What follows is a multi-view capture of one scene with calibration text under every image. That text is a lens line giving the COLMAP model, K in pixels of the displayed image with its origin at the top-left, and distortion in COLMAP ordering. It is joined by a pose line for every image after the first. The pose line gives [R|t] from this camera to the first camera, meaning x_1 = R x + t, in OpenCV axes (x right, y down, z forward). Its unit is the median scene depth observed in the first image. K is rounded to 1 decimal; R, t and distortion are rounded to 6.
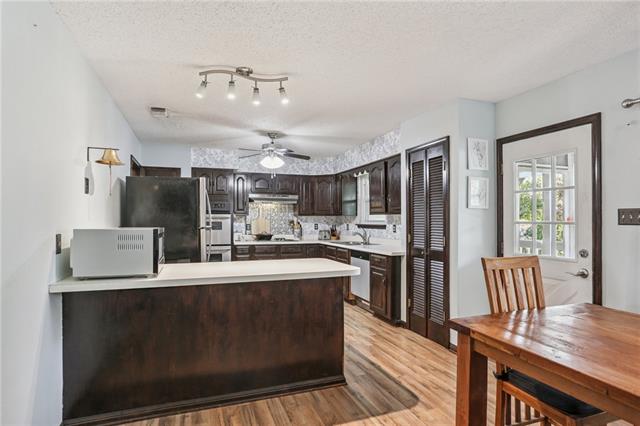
lens RADIAL K [[369.8, 0, 320.2], [0, 369.8, 216.0], [0, 0, 1]] dist [-0.022090, 0.002058]
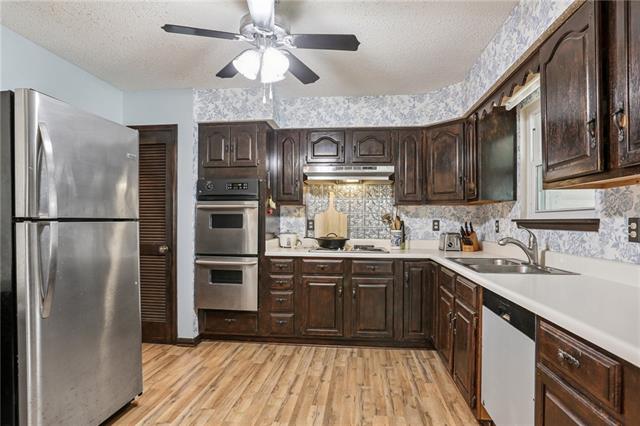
lens RADIAL K [[369.8, 0, 321.5], [0, 369.8, 215.8], [0, 0, 1]] dist [-0.022090, 0.002058]
pose [[0.900717, -0.004680, -0.434382, 0.077667], [0.003519, 0.999988, -0.003476, 0.017653], [0.434393, 0.001603, 0.900722, 0.483786]]
